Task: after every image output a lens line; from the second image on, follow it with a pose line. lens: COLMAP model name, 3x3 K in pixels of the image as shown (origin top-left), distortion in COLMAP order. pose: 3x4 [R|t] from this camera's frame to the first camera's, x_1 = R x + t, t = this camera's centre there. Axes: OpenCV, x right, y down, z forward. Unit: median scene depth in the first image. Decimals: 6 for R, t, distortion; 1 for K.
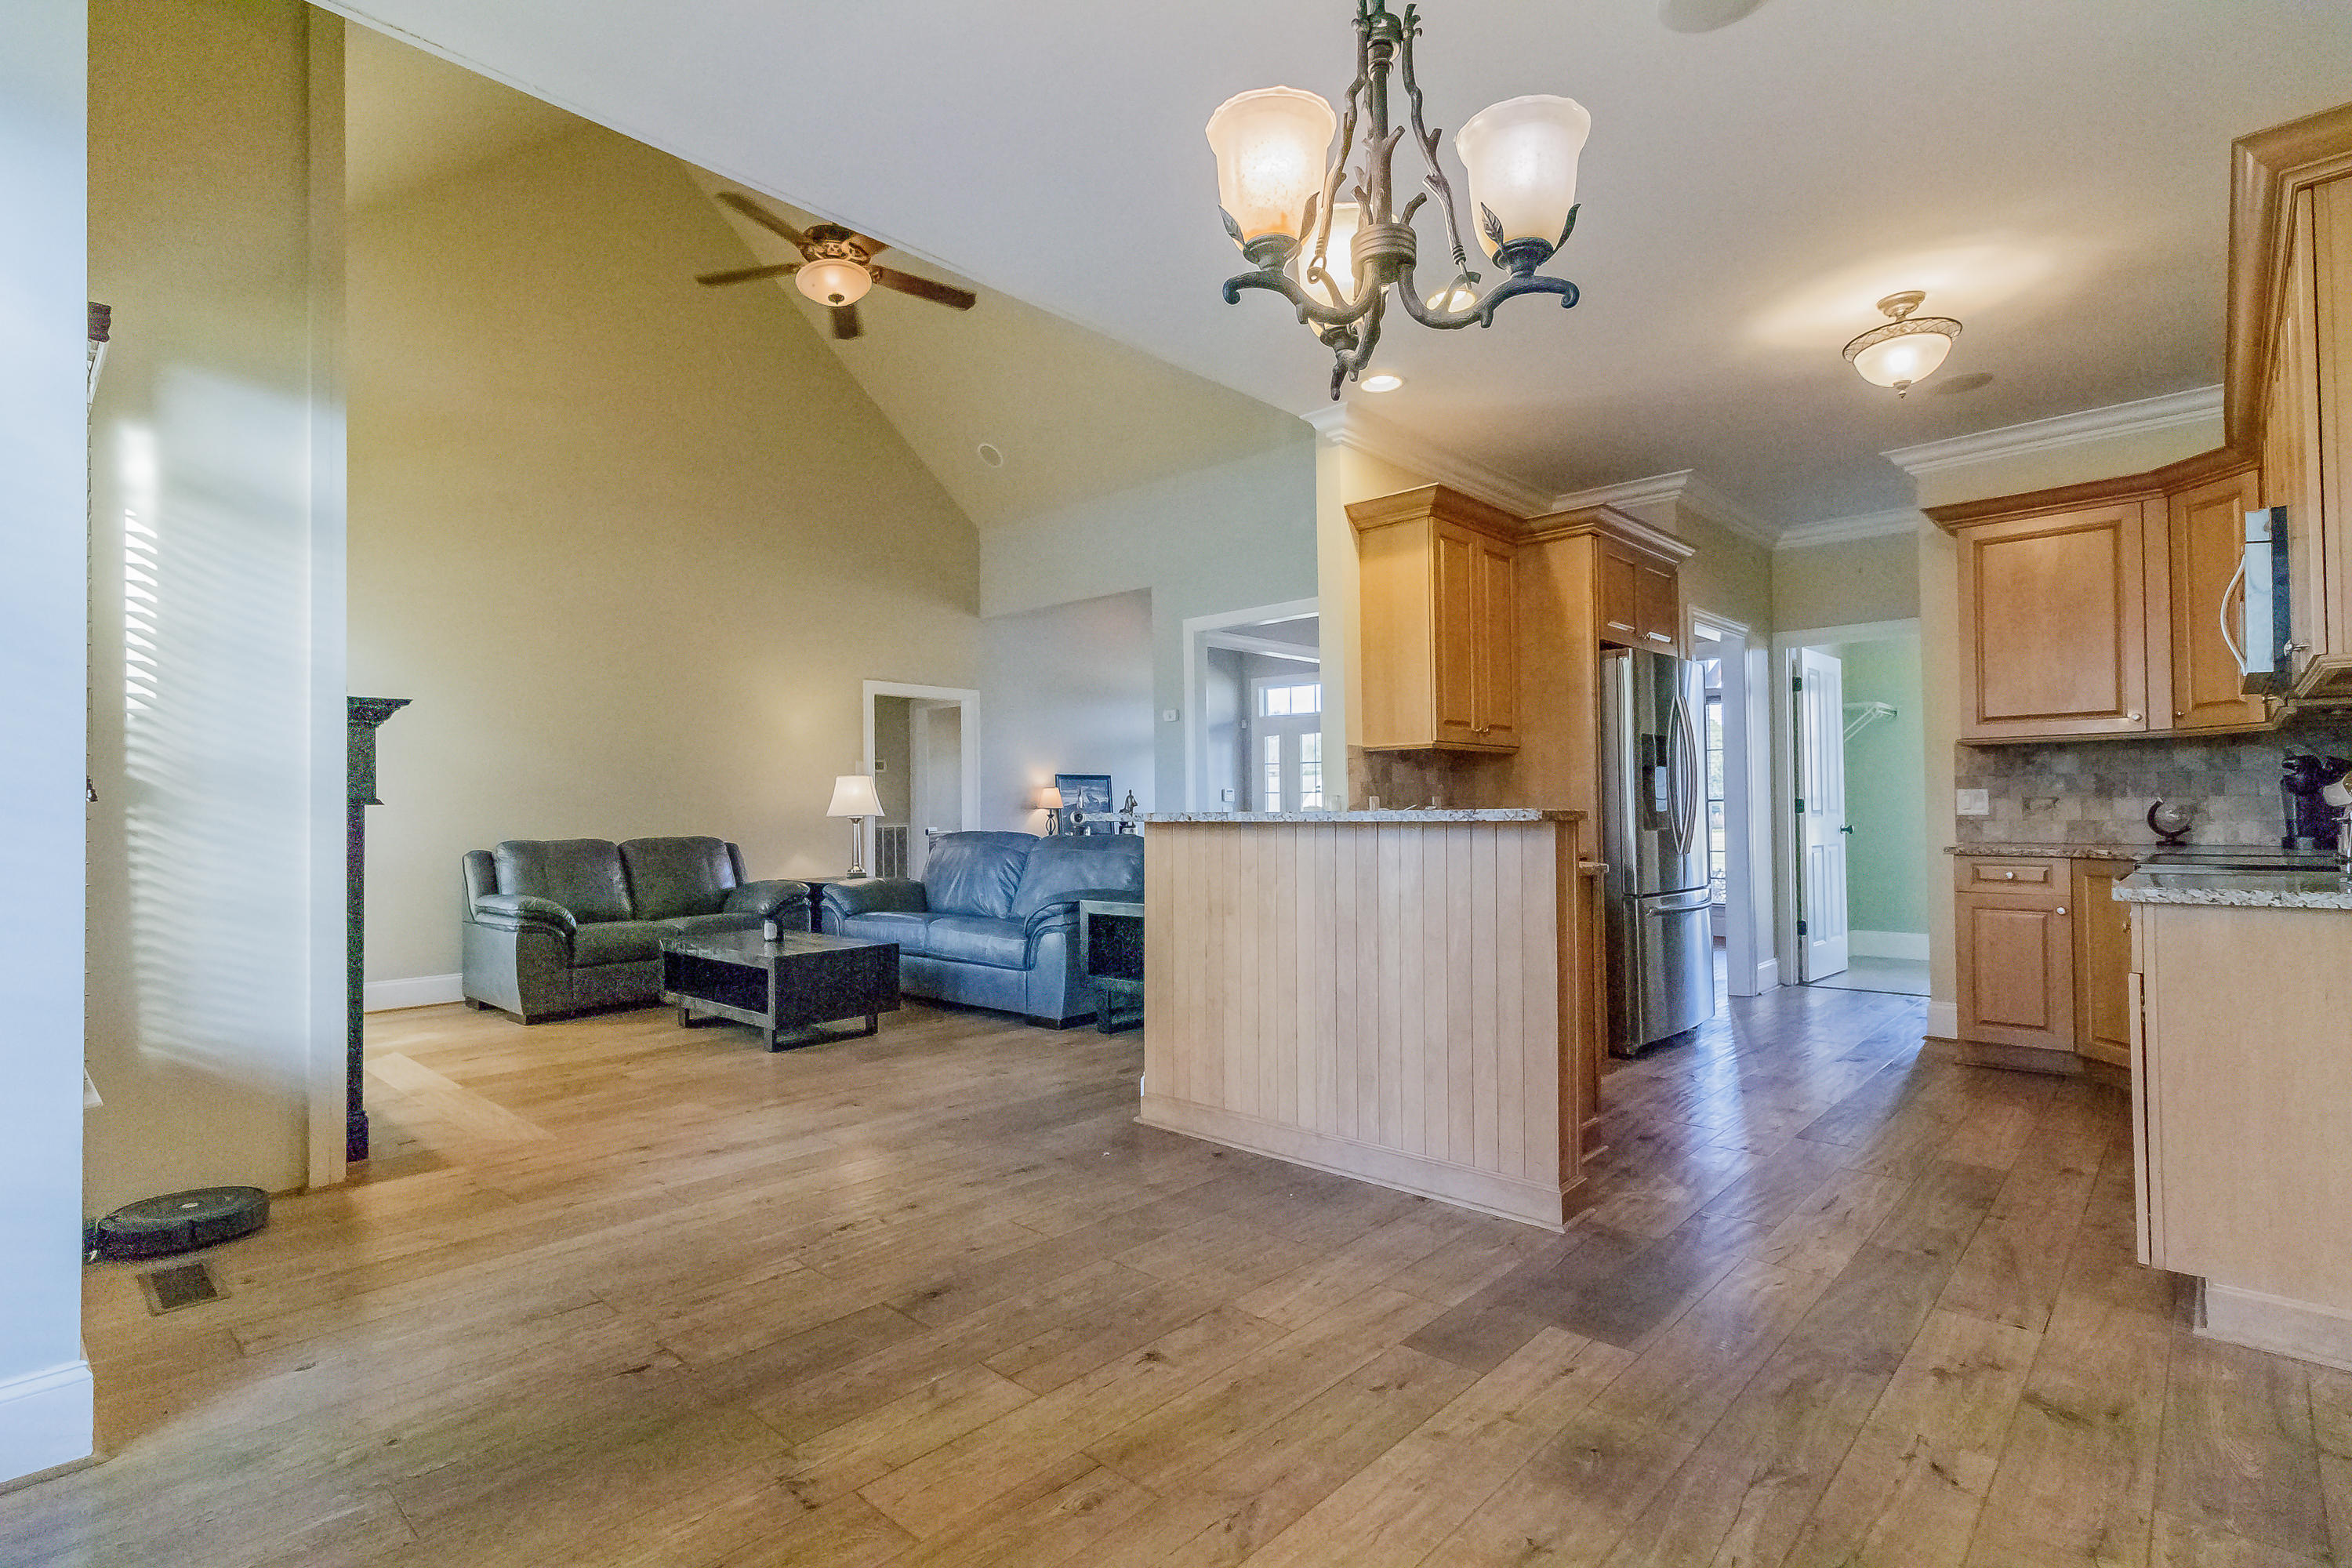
lens RADIAL K [[1155.5, 0, 1176.0], [0, 1155.5, 784.0], [0, 0, 1]] dist [0.000313, 0.000529]
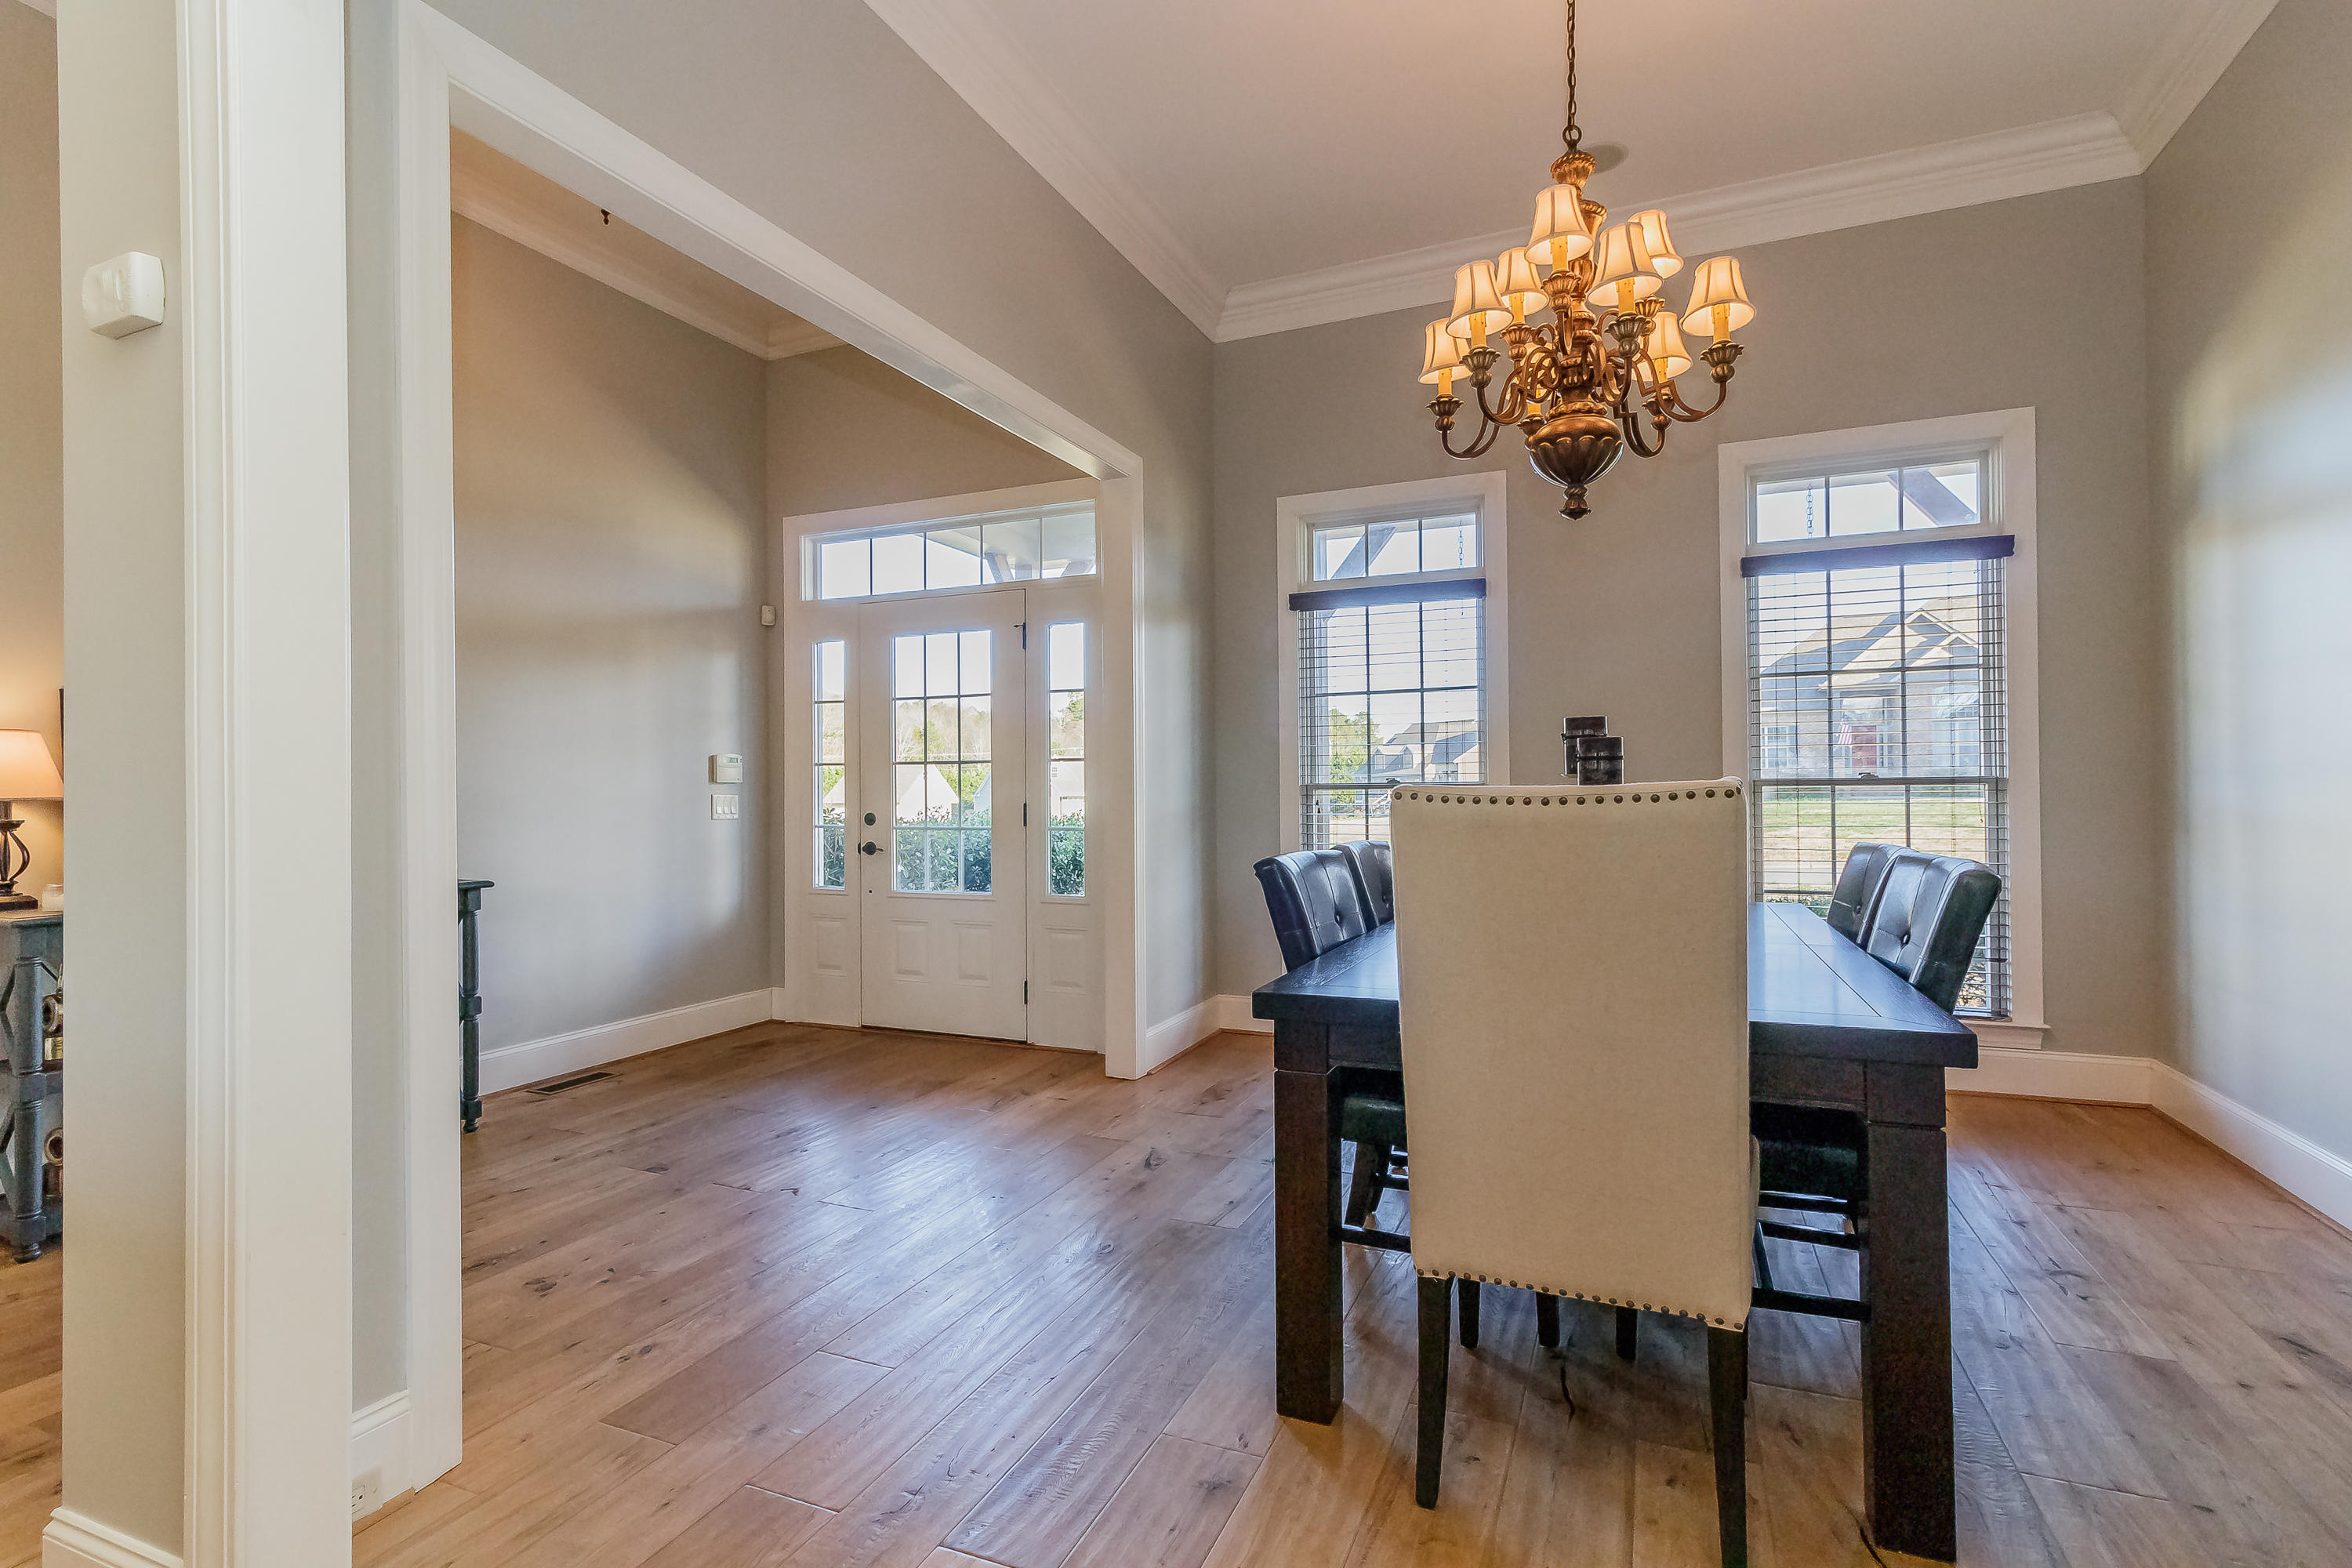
lens RADIAL K [[1116.8, 0, 1178.5], [0, 1116.8, 780.8], [0, 0, 1]] dist [0.001952, 0.000186]
pose [[0.943512, 0.005028, 0.331301, 0.157625], [-0.008826, 0.999911, 0.009959, 0.021665], [-0.331221, -0.012321, 0.943473, 1.256198]]
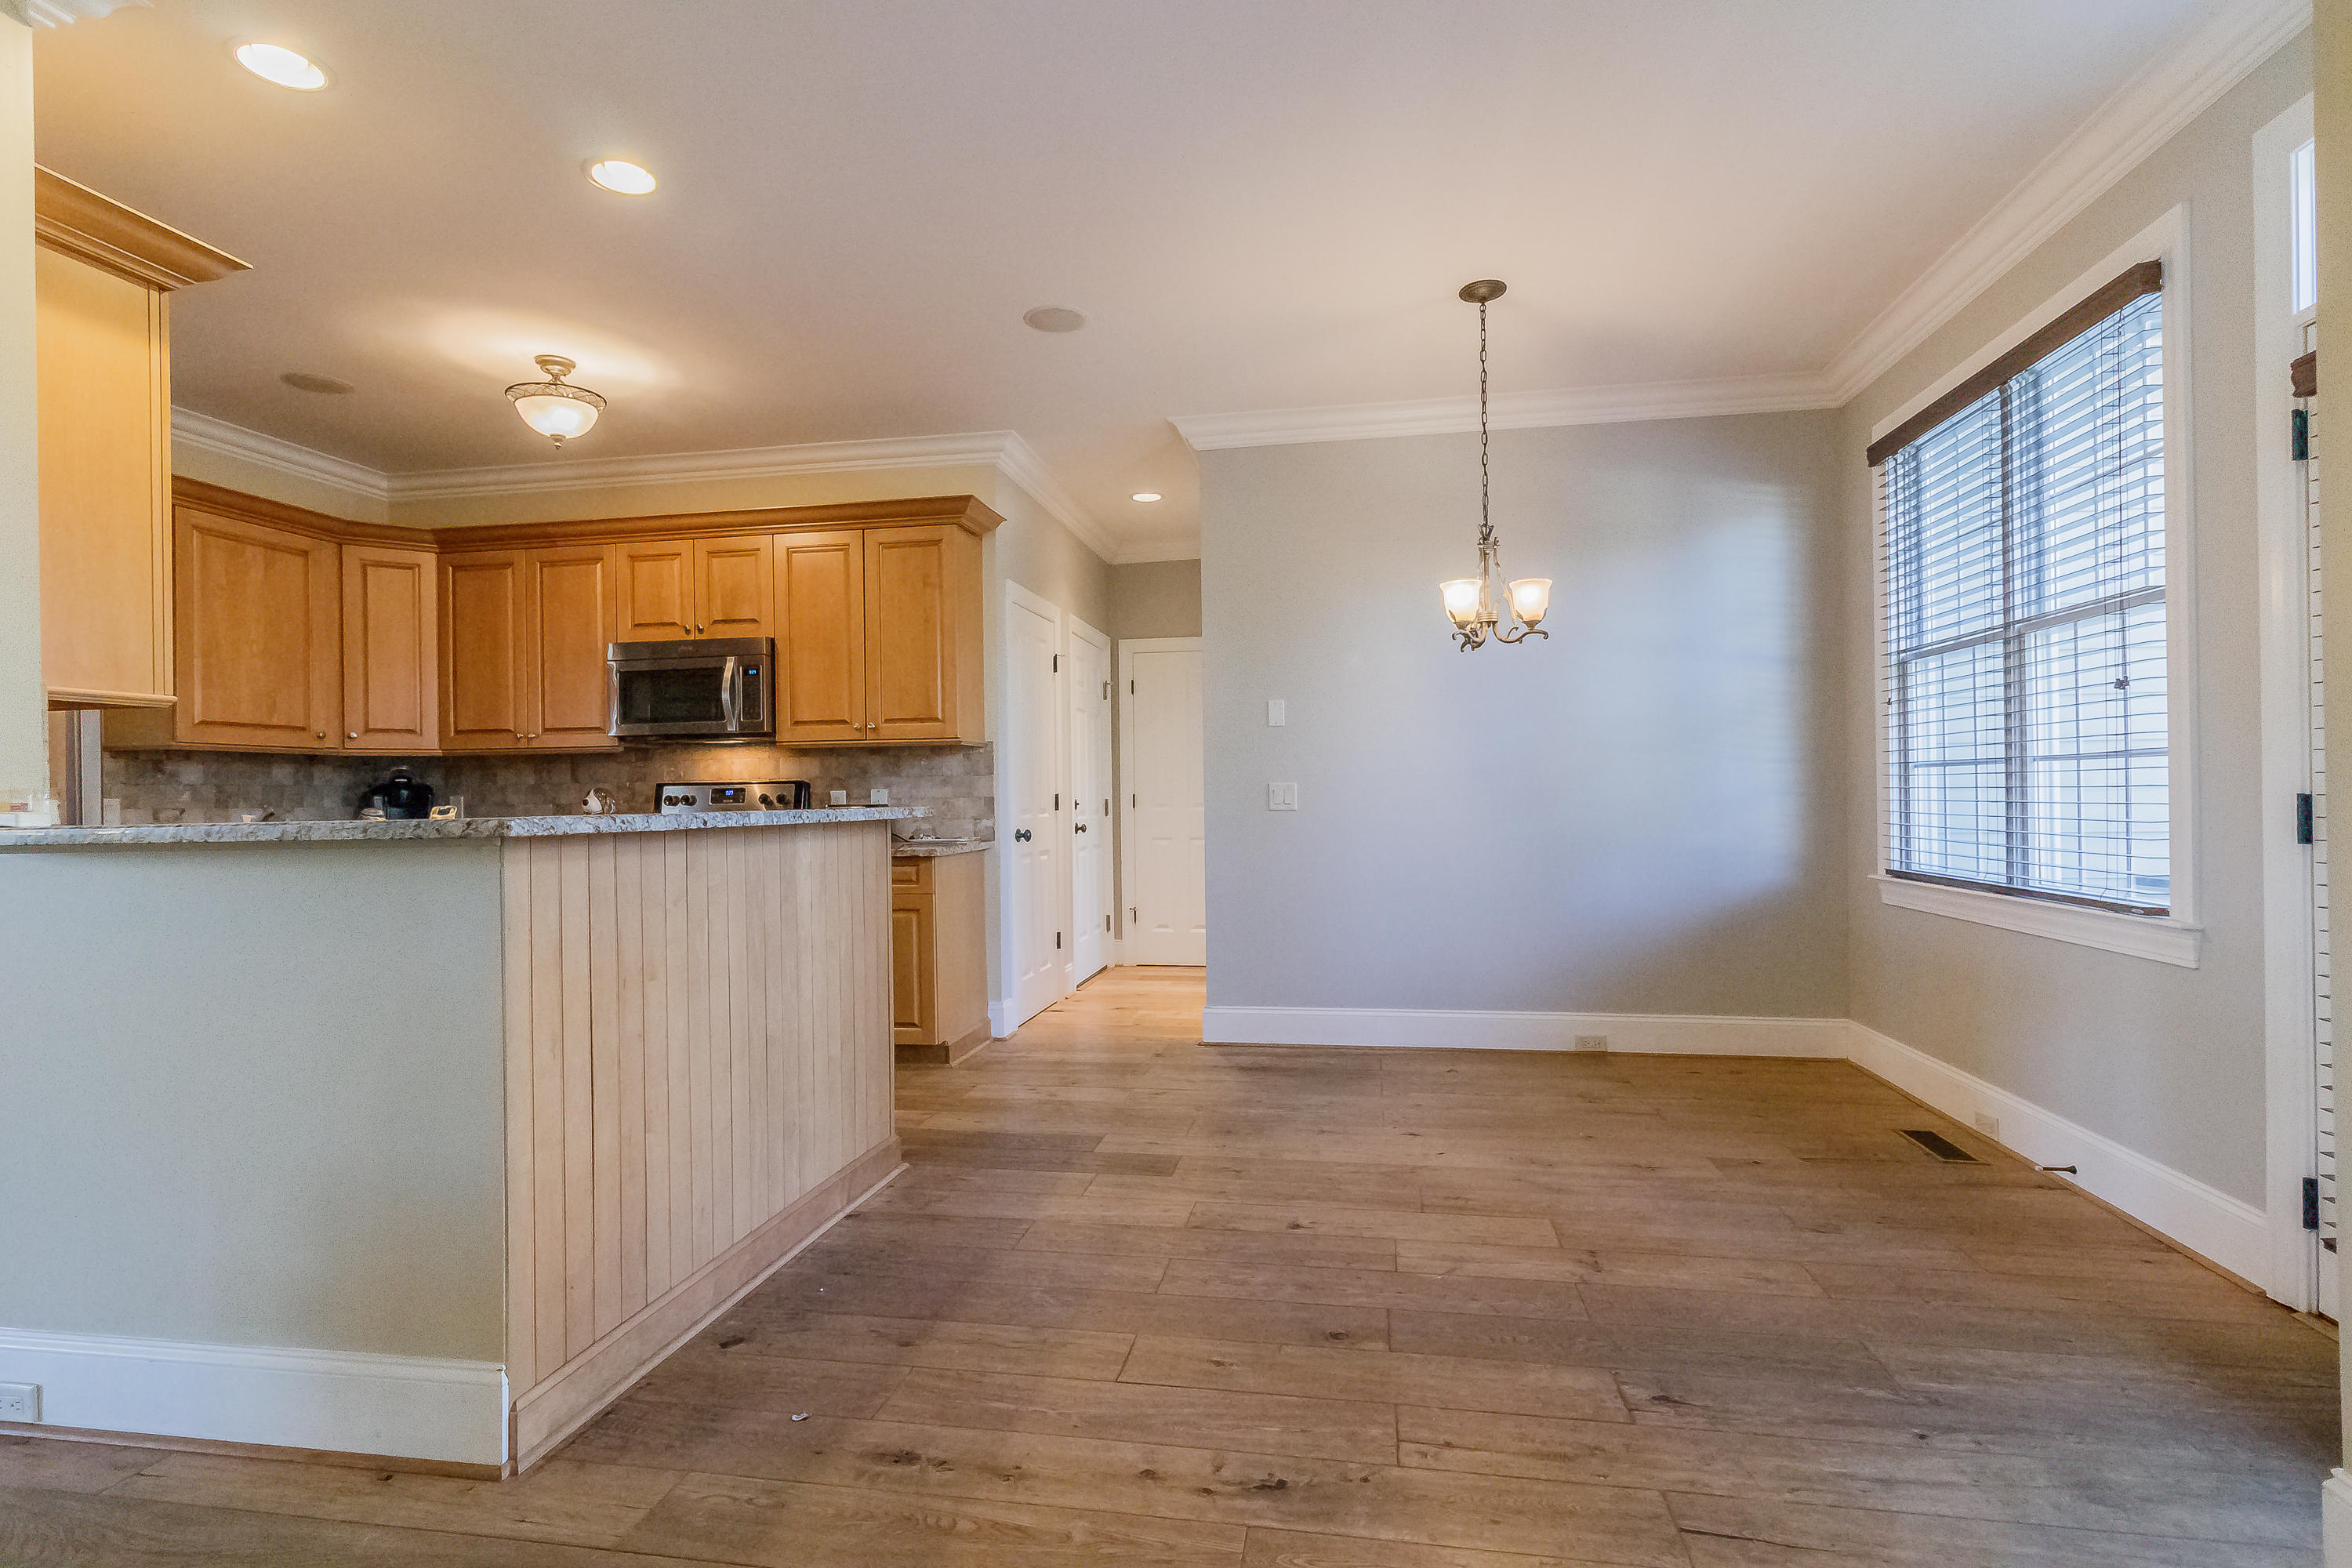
lens RADIAL K [[1087.5, 0, 1180.9], [0, 1087.5, 778.7], [0, 0, 1]] dist [0.000151, 0.000038]
pose [[-0.544244, 0.030418, 0.838375, -0.466193], [-0.001010, 0.999318, -0.036912, 0.020600], [-0.838926, -0.020936, -0.543842, 0.844635]]
